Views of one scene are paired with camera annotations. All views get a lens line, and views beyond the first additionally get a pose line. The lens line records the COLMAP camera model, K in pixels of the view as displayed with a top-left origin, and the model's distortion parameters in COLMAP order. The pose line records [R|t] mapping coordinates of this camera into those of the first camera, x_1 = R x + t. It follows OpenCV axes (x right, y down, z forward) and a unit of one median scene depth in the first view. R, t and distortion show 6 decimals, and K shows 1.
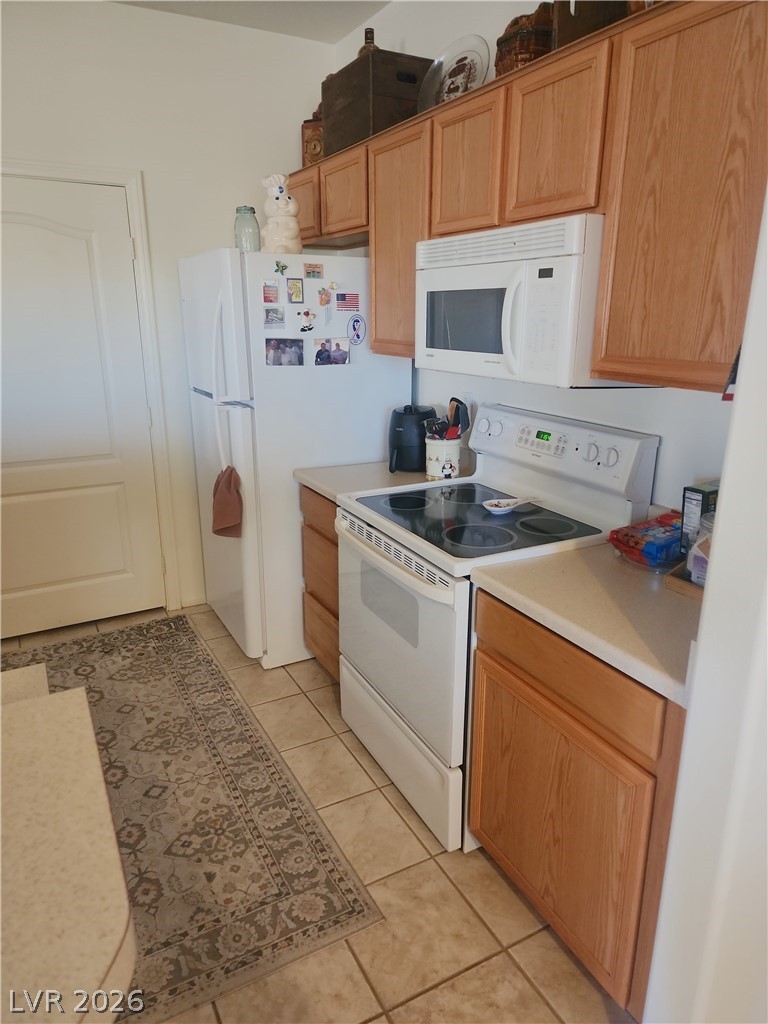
lens RADIAL K [[689.9, 0, 389.9], [0, 689.9, 519.4], [0, 0, 1]] dist [0.067673, -0.053486]
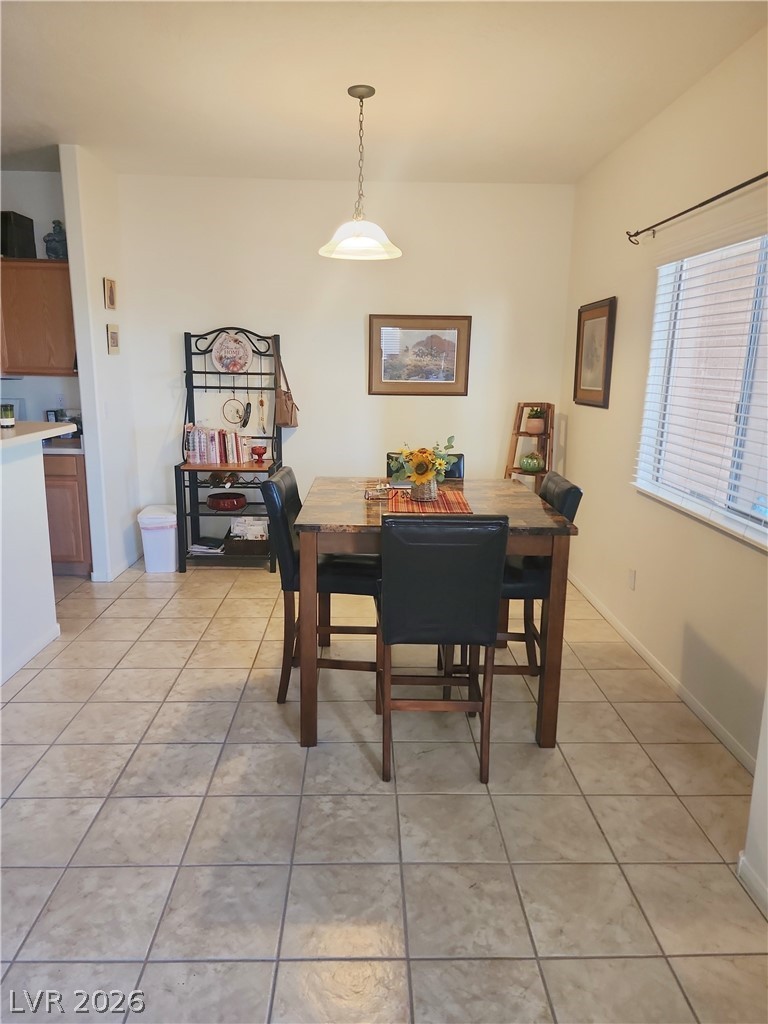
lens RADIAL K [[689.9, 0, 387.6], [0, 689.9, 509.6], [0, 0, 1]] dist [0.067673, -0.053486]
pose [[0.475063, -0.184700, 0.860349, -0.992670], [0.245708, 0.966677, 0.071853, 0.326454], [-0.844951, 0.177260, 0.504615, -1.066580]]
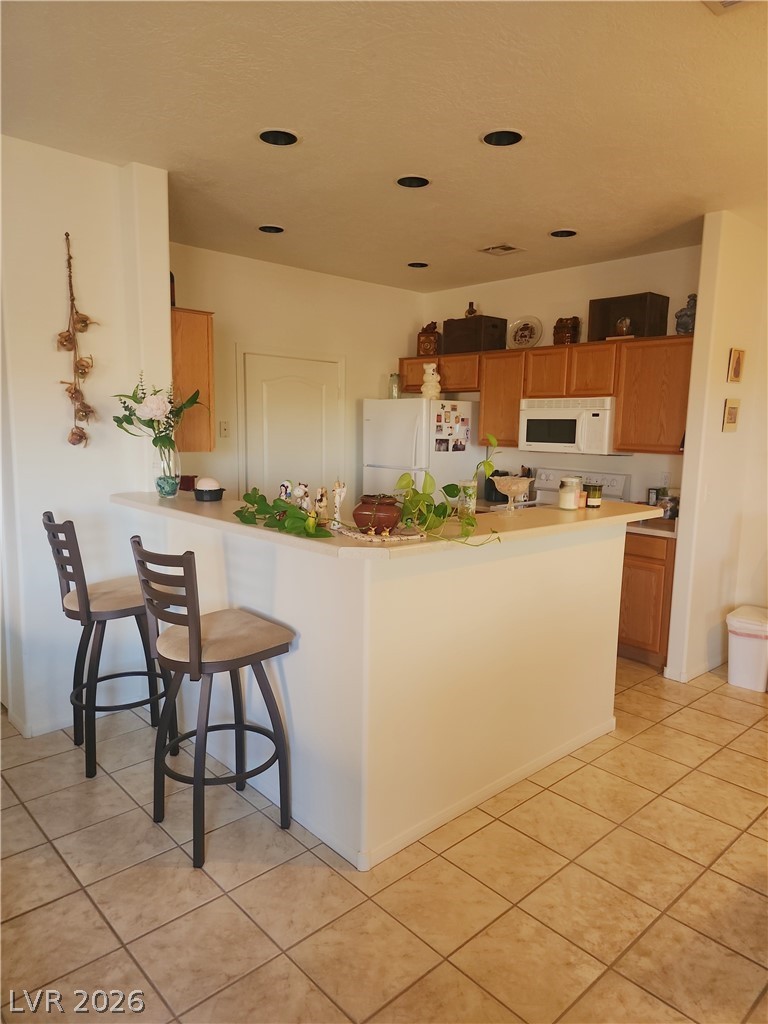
lens RADIAL K [[689.9, 0, 387.8], [0, 689.9, 512.7], [0, 0, 1]] dist [0.067673, -0.053486]
pose [[0.974991, -0.019315, 0.221401, -0.824973], [0.053996, 0.986954, -0.151680, 0.279326], [-0.215583, 0.159842, 0.963314, -0.980032]]
